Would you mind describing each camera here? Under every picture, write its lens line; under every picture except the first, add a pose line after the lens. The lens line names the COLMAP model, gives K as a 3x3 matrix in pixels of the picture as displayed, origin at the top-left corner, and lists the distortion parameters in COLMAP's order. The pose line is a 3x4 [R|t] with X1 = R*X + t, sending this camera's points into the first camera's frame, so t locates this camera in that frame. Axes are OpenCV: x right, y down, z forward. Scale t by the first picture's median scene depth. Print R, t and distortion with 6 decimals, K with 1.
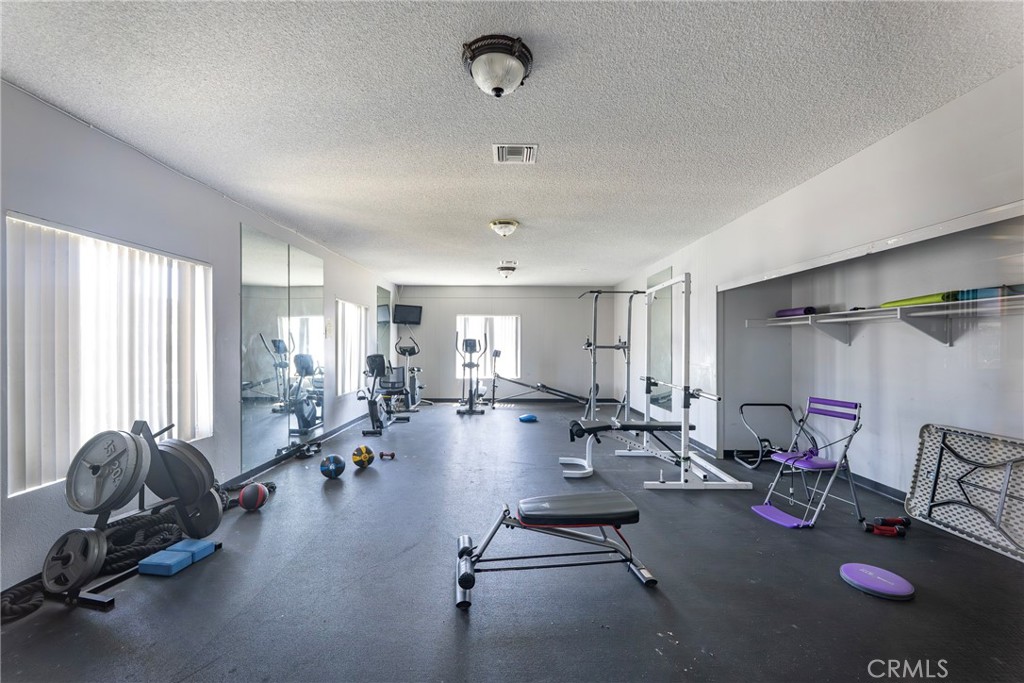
lens RADIAL K [[421.9, 0, 512.7], [0, 421.9, 343.3], [0, 0, 1]] dist [-0.000602, -0.000106]
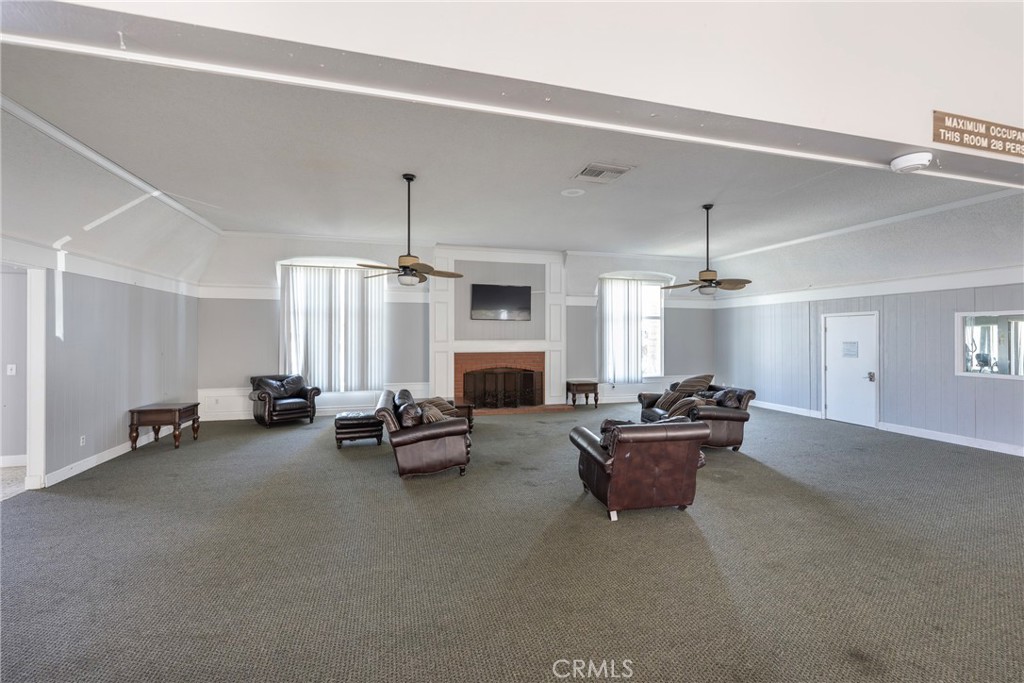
lens RADIAL K [[421.9, 0, 512.8], [0, 421.9, 340.3], [0, 0, 1]] dist [-0.000602, -0.000106]
pose [[0.258890, -0.000603, -0.965907, 0.560823], [-0.003544, 0.999992, -0.001574, -0.017283], [0.965900, 0.003831, 0.258886, -1.091015]]
